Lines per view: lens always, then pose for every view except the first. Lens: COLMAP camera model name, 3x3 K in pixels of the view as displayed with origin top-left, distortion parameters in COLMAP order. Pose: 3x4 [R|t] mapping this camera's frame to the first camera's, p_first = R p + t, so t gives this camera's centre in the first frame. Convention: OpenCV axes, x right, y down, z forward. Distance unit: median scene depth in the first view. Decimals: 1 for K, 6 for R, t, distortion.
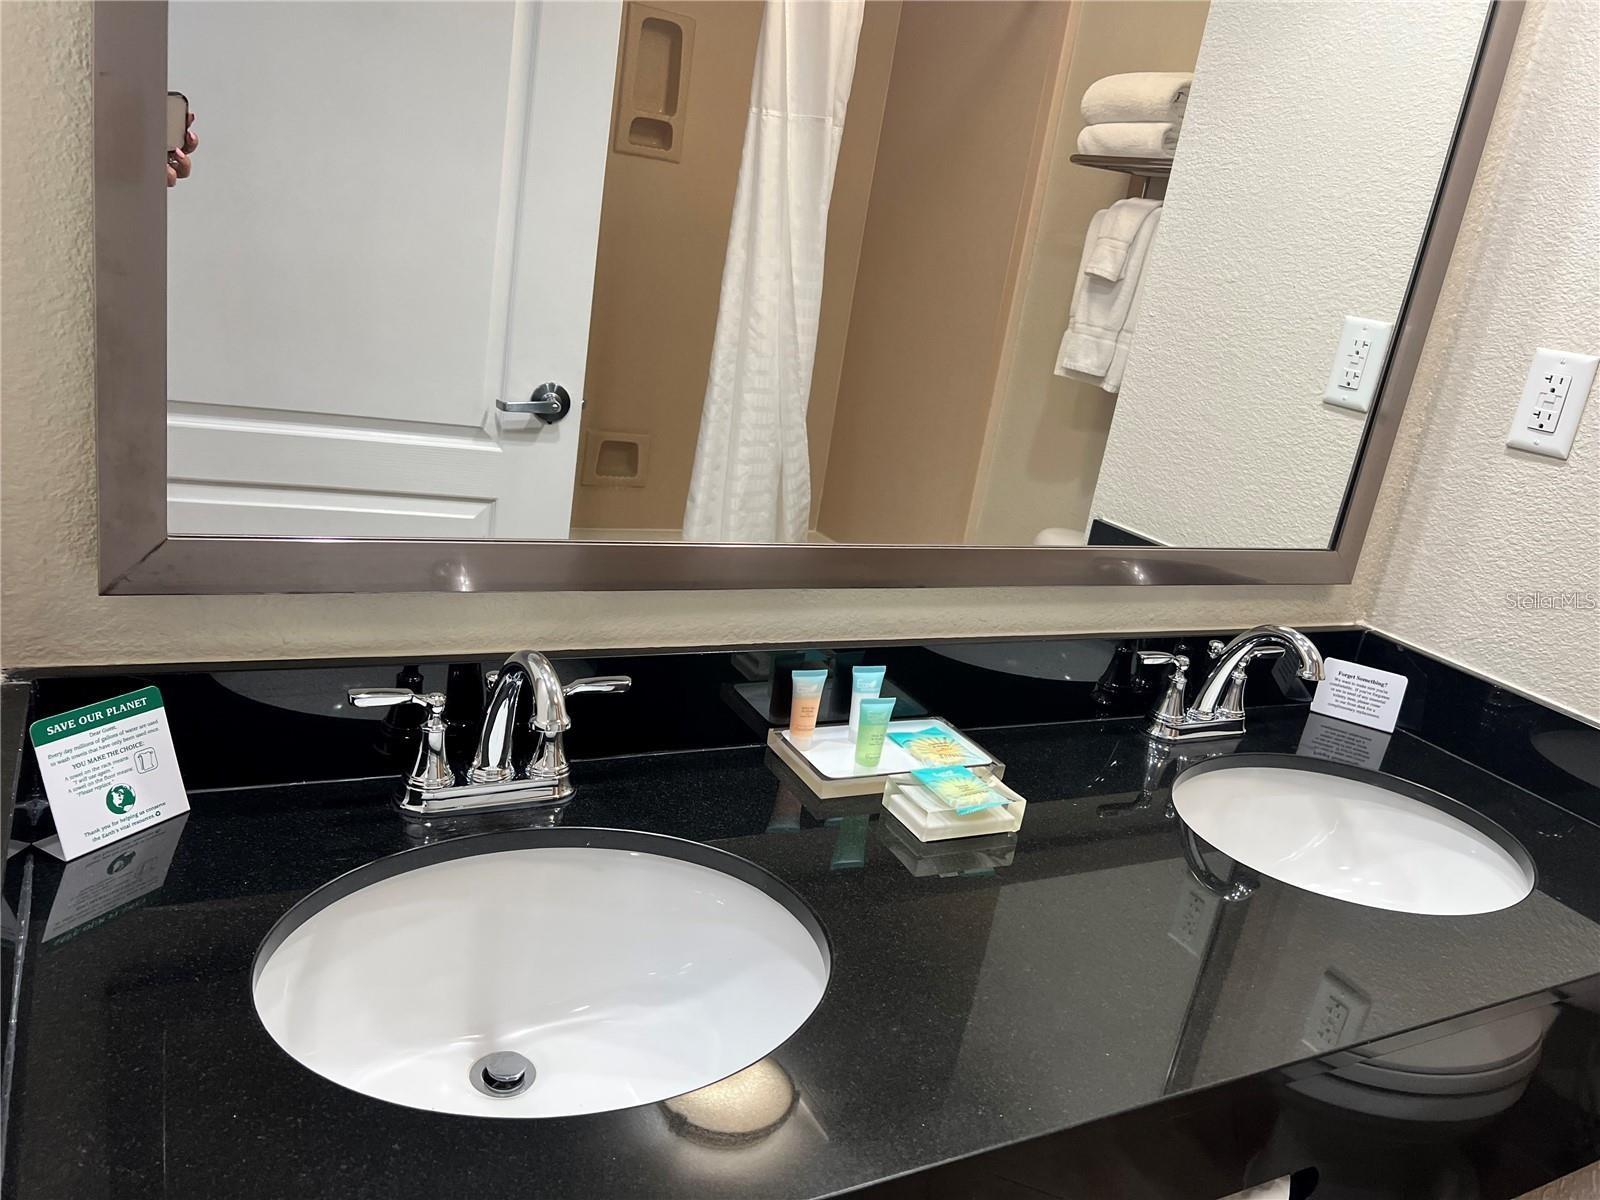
lens RADIAL K [[1205.0, 0, 792.3], [0, 1205.0, 609.1], [0, 0, 1]] dist [0.001264, 0.002112]
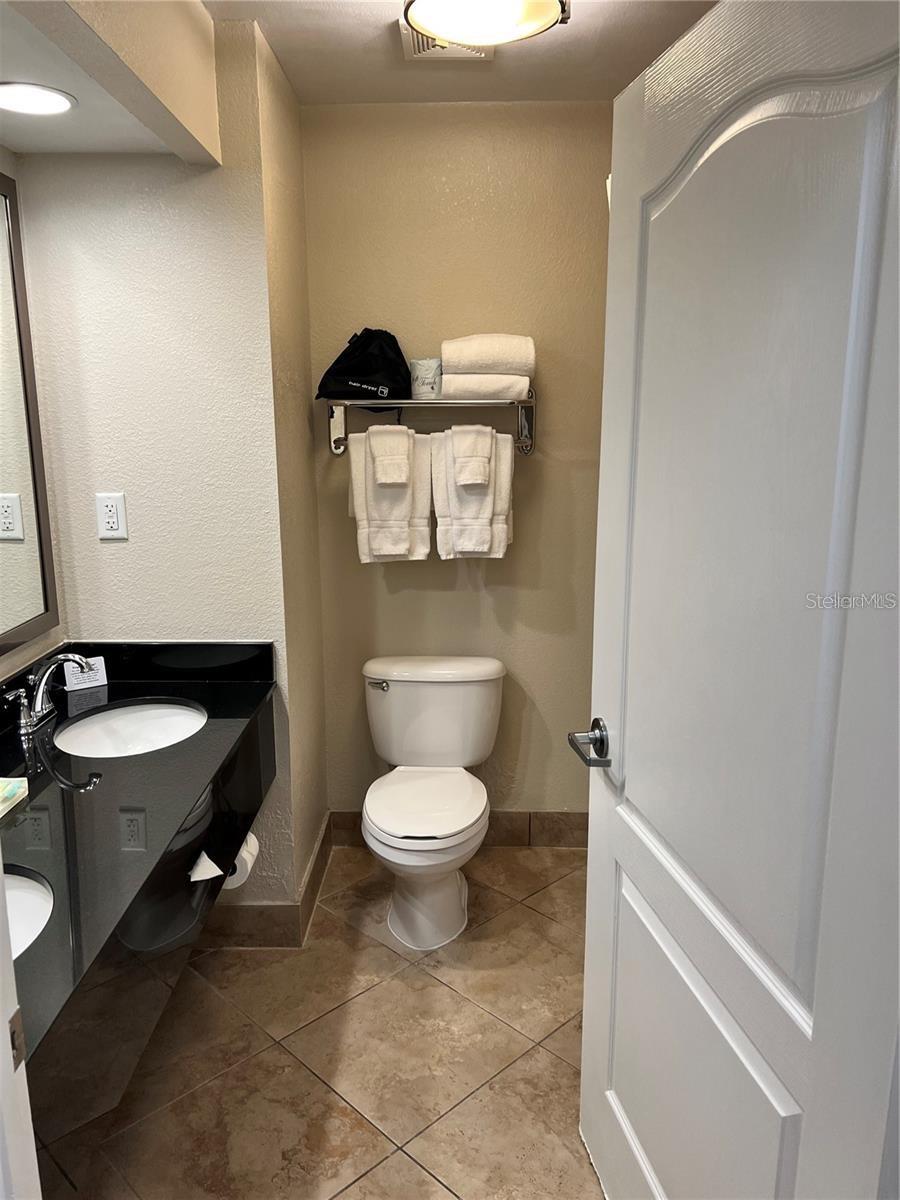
lens RADIAL K [[903.8, 0, 449.5], [0, 903.8, 601.9], [0, 0, 1]] dist [0.001264, 0.002112]
pose [[0.451833, -0.328490, 0.829422, -0.494137], [0.339933, 0.922992, 0.180368, -0.111400], [-0.824798, 0.200451, 0.528703, -0.337116]]
